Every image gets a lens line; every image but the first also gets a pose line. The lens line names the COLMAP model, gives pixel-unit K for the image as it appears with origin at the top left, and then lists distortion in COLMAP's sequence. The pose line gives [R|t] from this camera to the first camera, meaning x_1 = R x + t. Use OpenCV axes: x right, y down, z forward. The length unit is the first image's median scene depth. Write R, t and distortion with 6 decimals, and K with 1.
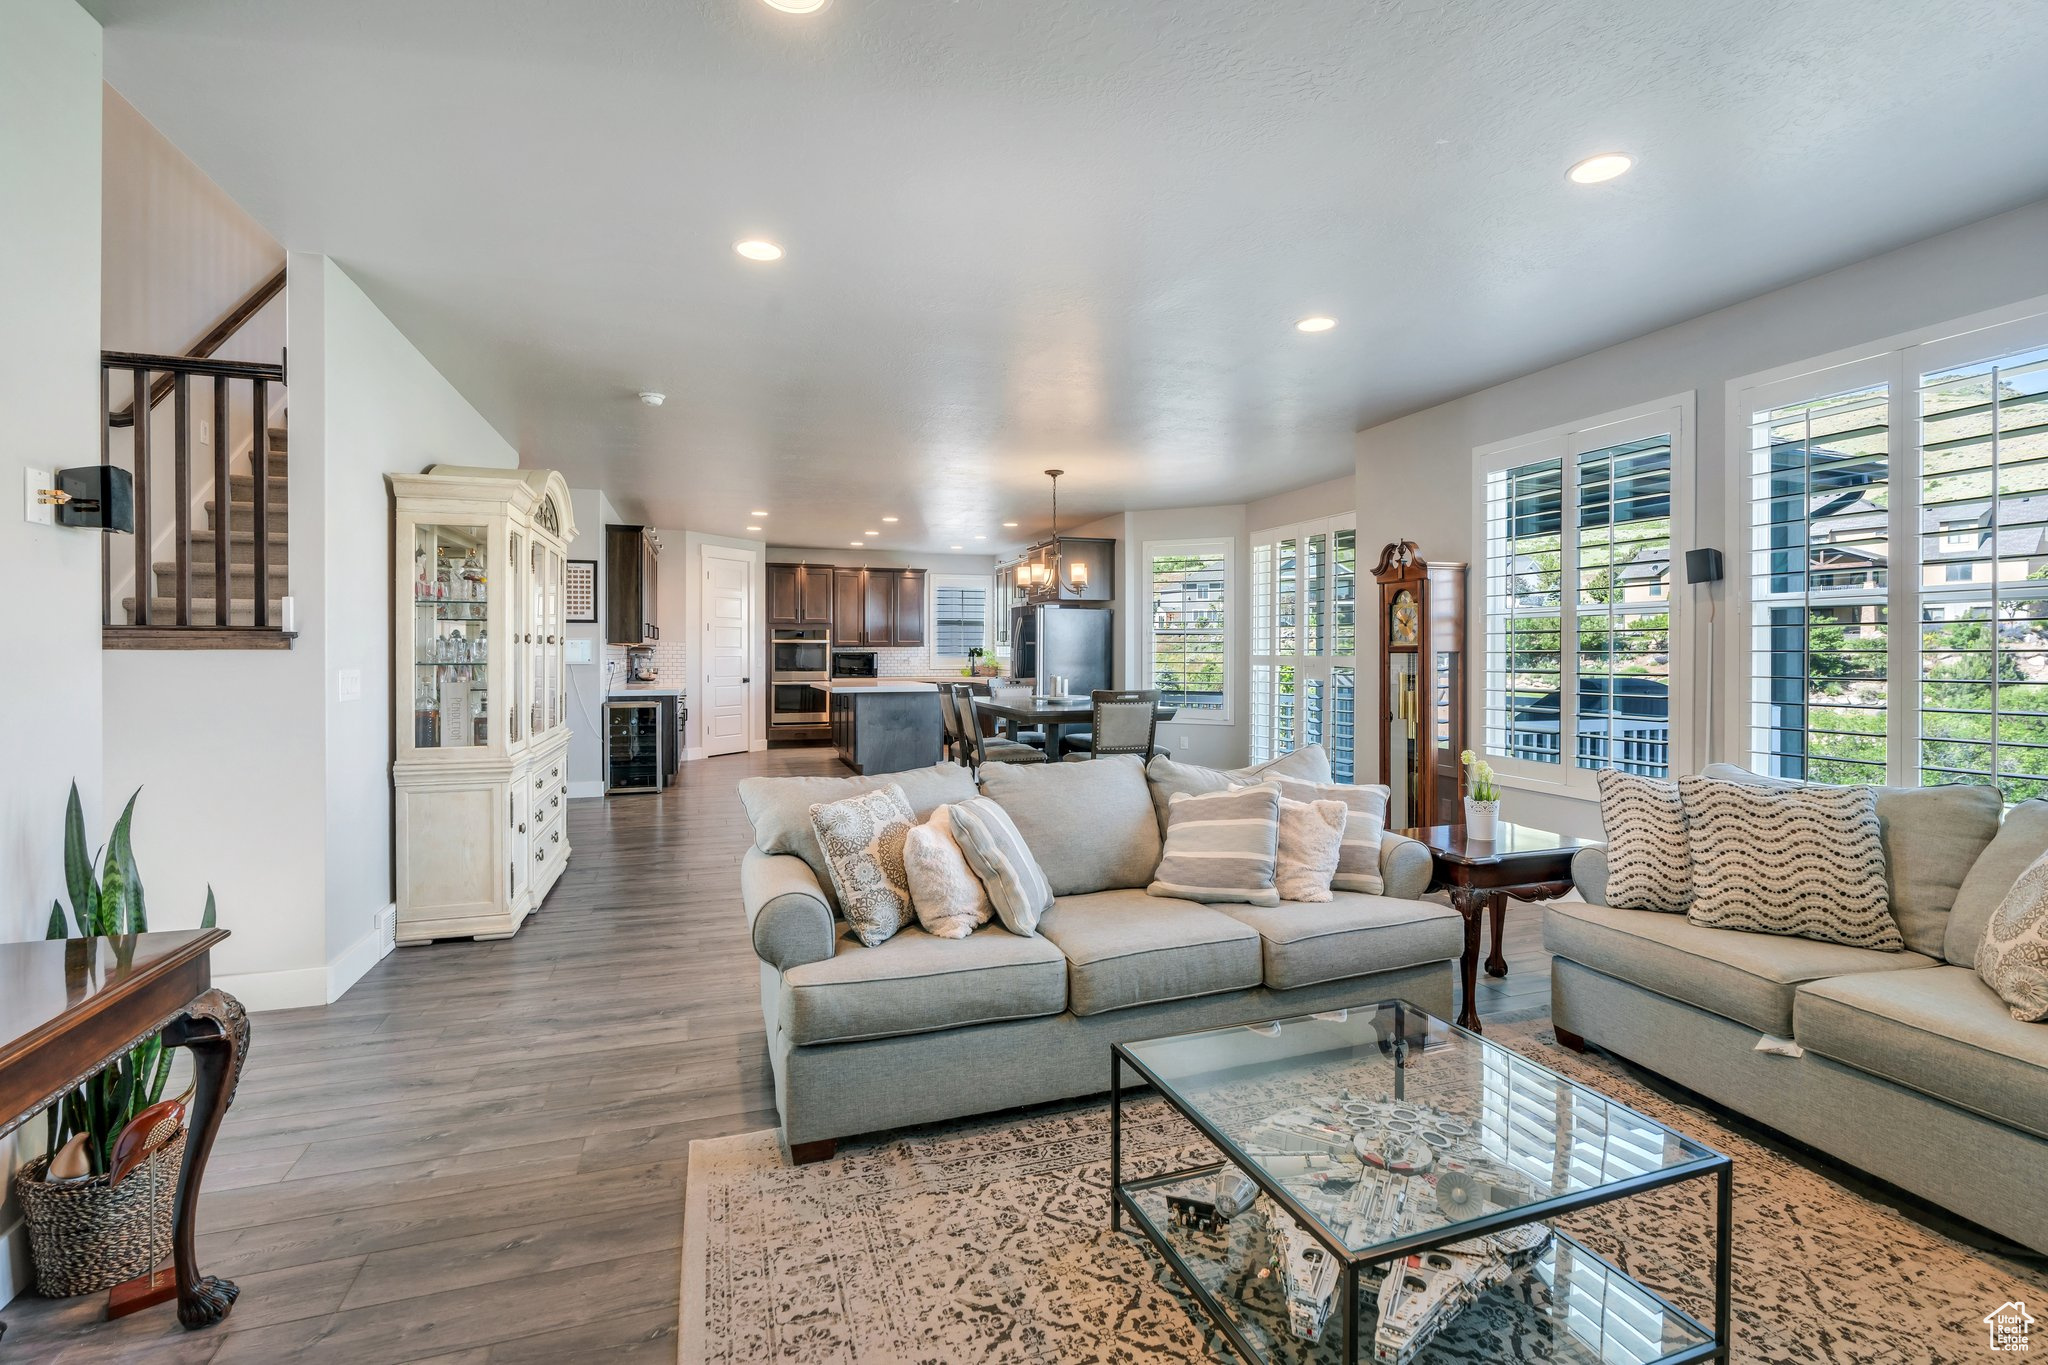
lens RADIAL K [[935.5, 0, 1029.8], [0, 935.5, 662.7], [0, 0, 1]] dist [-0.002422, 0.000313]
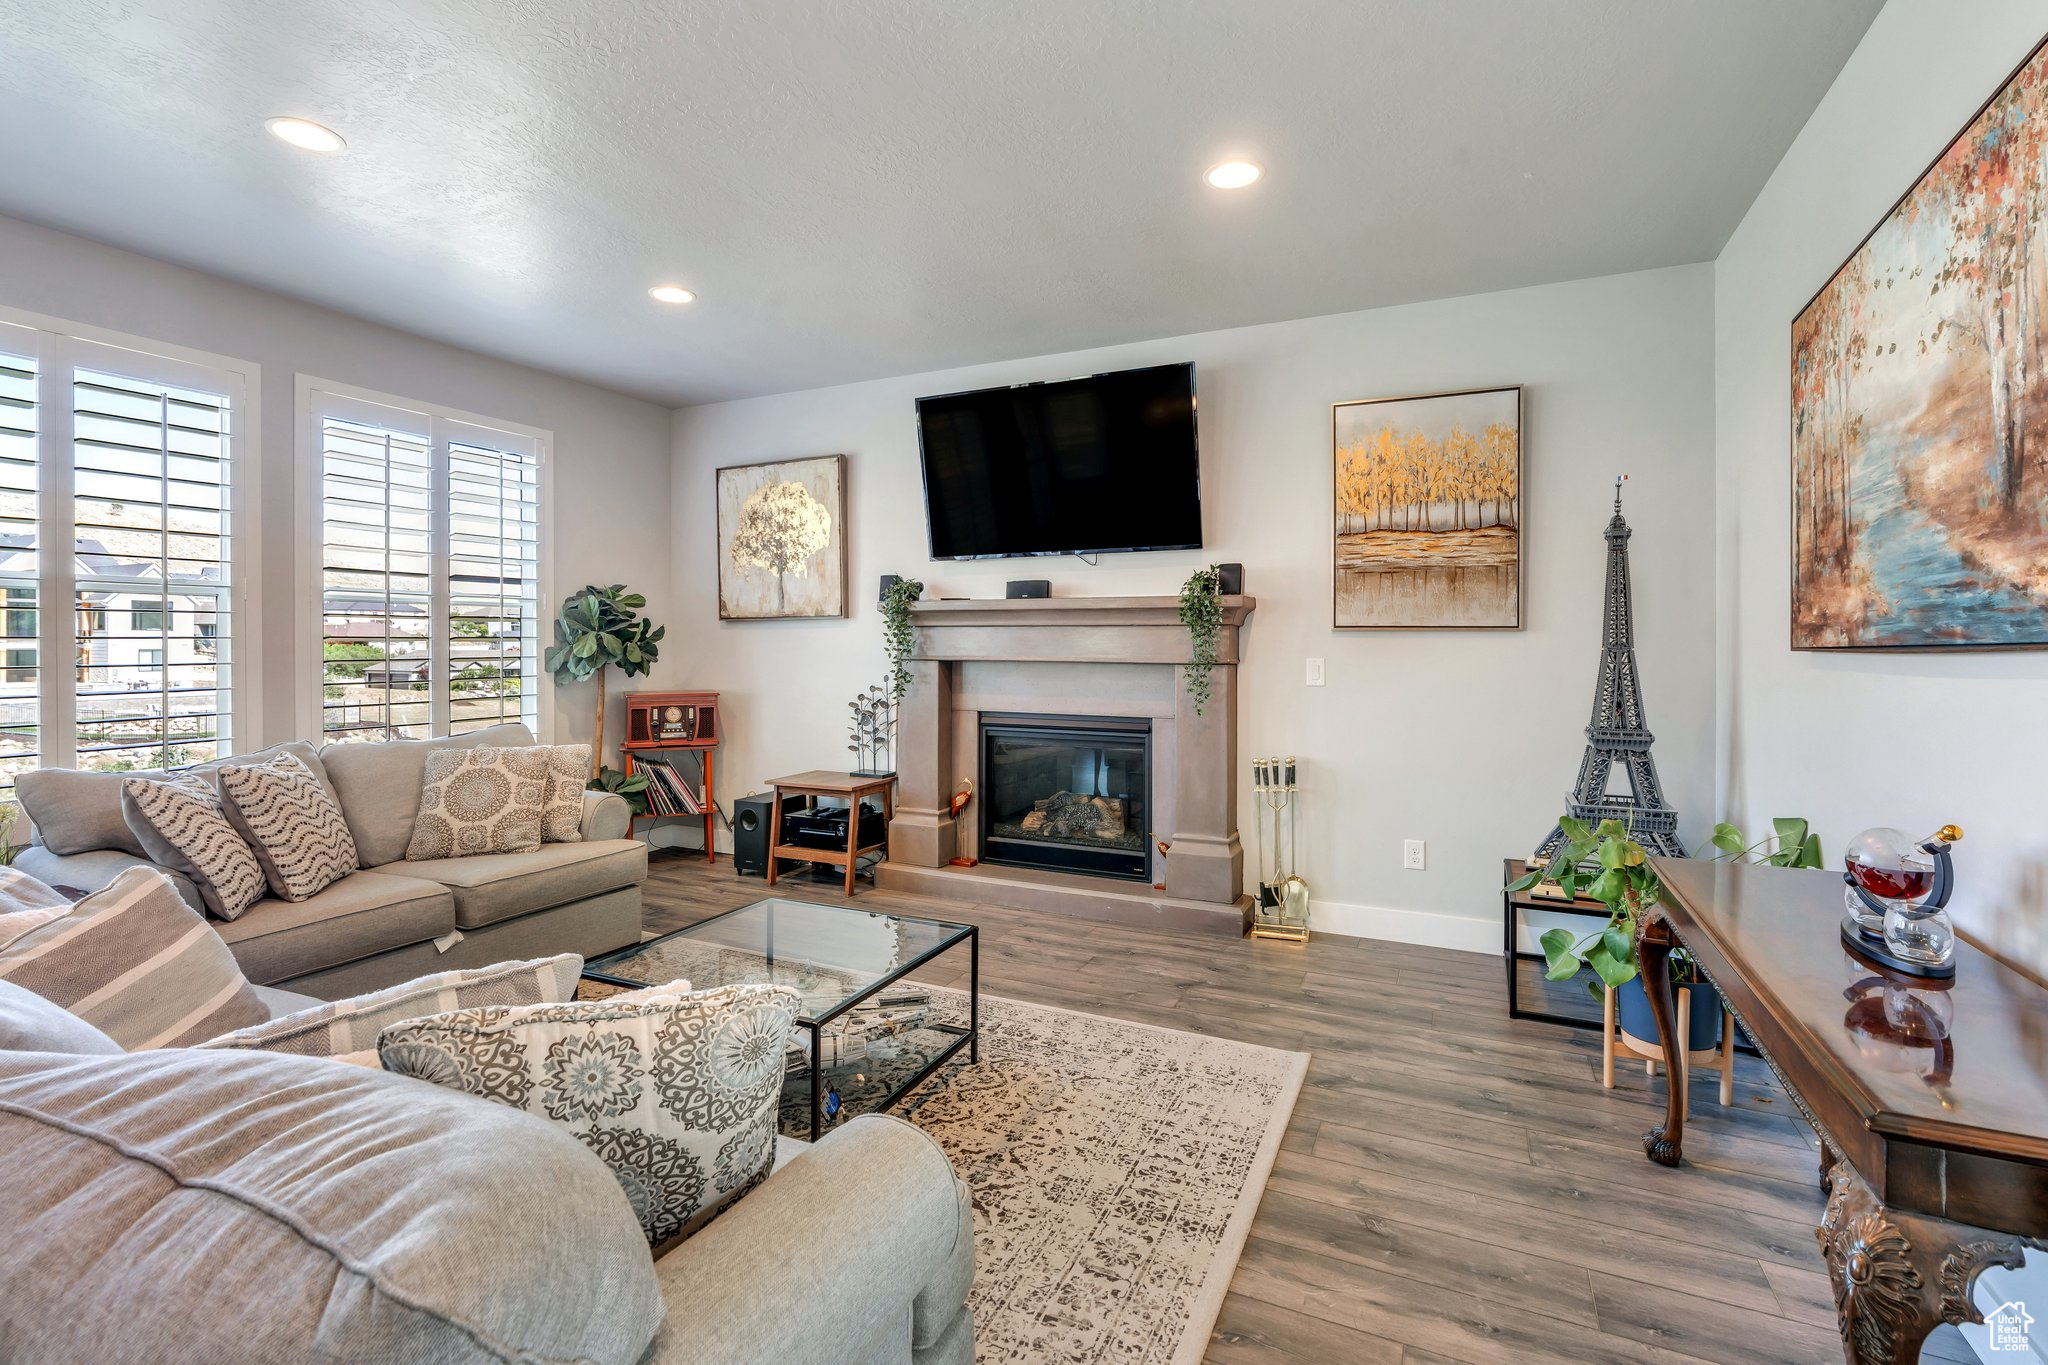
lens RADIAL K [[922.3, 0, 1025.8], [0, 922.3, 651.5], [0, 0, 1]] dist [-0.002719, 0.000923]
pose [[-0.717261, -0.006101, 0.696778, -1.430042], [0.003542, 0.999917, 0.012401, -0.019743], [-0.696795, 0.011363, -0.717180, 2.881532]]
